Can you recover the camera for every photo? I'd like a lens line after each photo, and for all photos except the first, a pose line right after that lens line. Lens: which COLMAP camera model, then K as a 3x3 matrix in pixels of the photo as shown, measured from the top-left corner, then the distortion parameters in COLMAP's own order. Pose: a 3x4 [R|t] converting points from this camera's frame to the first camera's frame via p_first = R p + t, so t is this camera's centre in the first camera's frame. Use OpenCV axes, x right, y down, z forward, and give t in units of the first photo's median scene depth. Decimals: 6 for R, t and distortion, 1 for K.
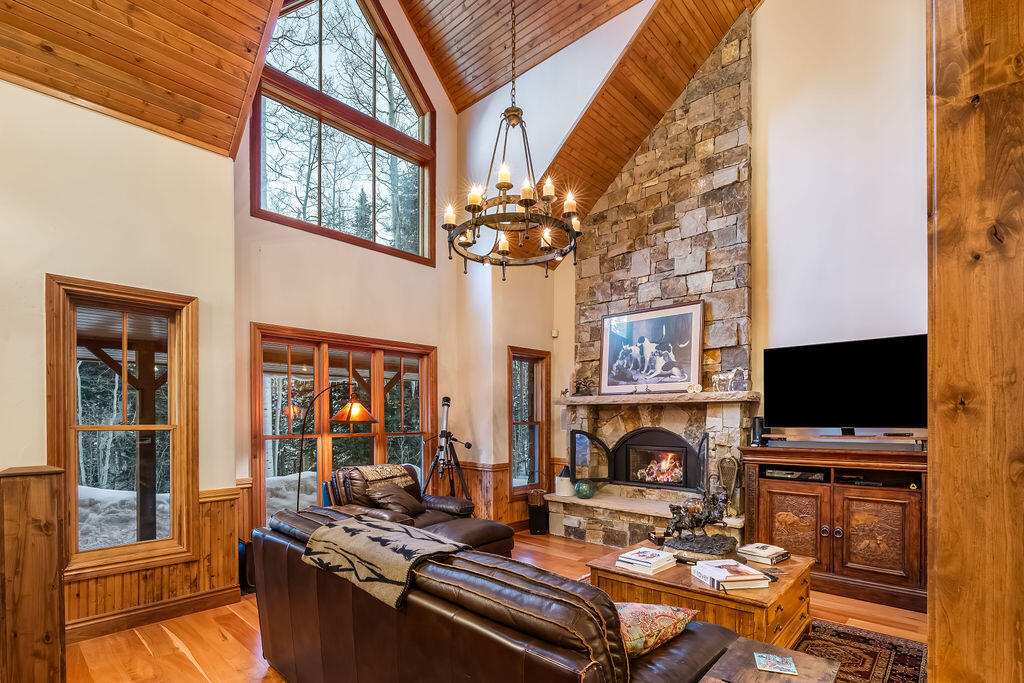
lens RADIAL K [[493.7, 0, 512.1], [0, 493.7, 421.7], [0, 0, 1]] dist [-0.001643, -0.000188]
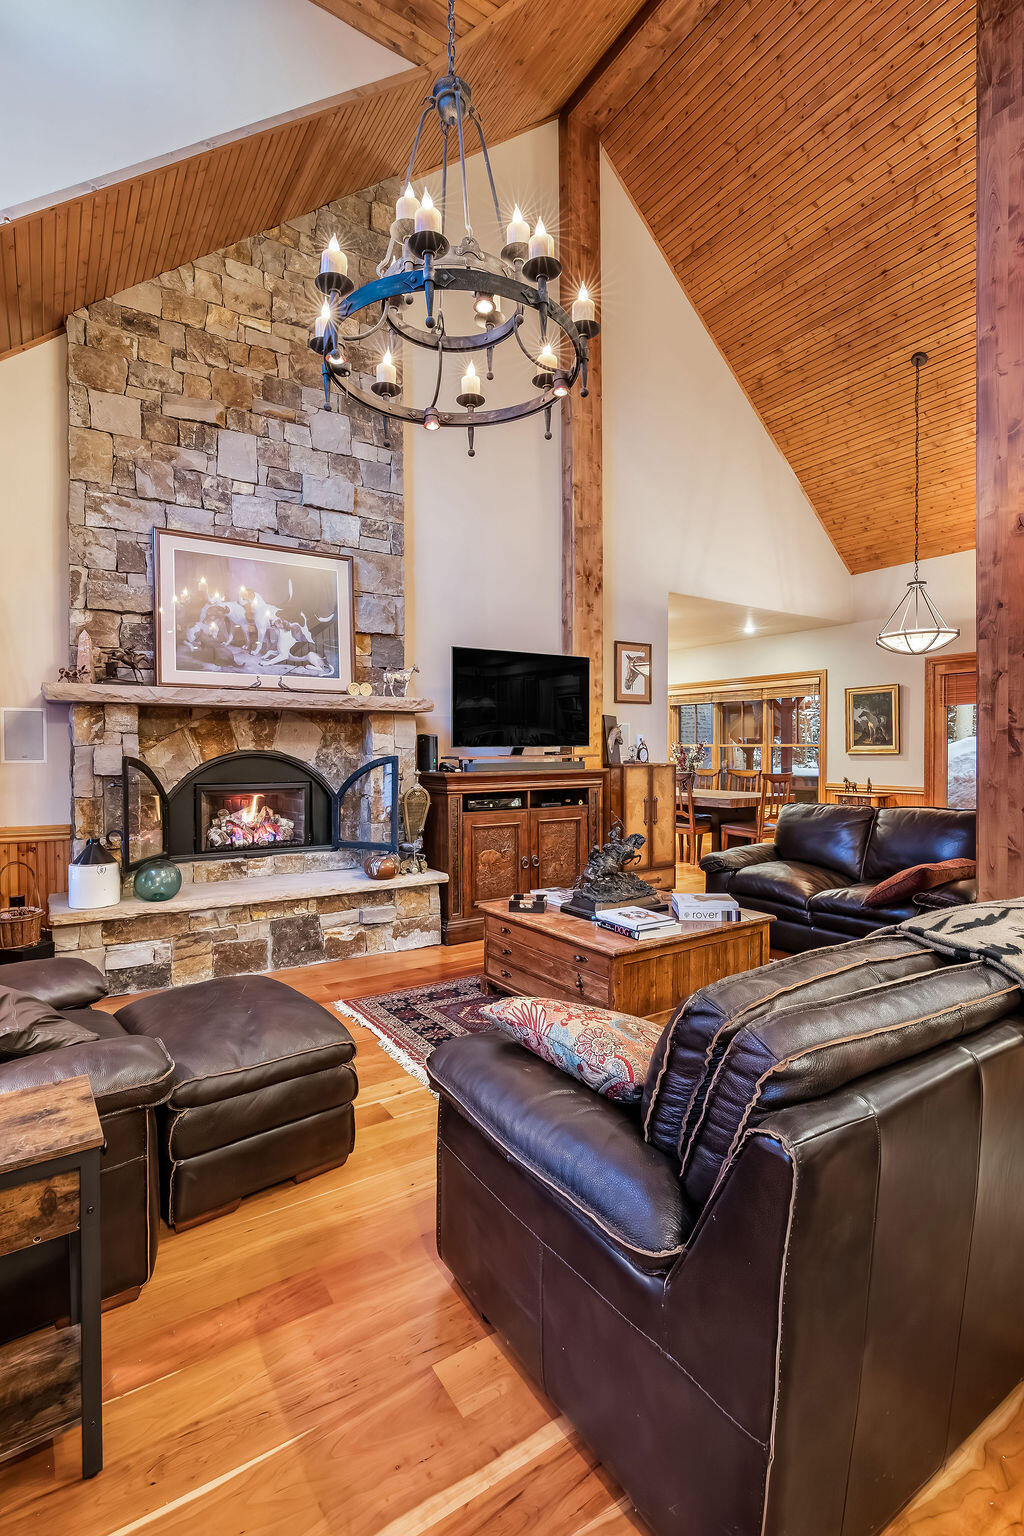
lens RADIAL K [[719.5, 0, 512.4], [0, 719.5, 747.6], [0, 0, 1]] dist [0.001866, 0.000259]
pose [[0.247836, -0.000778, 0.968802, -0.469958], [0.006933, 0.999975, -0.000970, 0.011441], [-0.968777, 0.006958, 0.247836, 0.522420]]
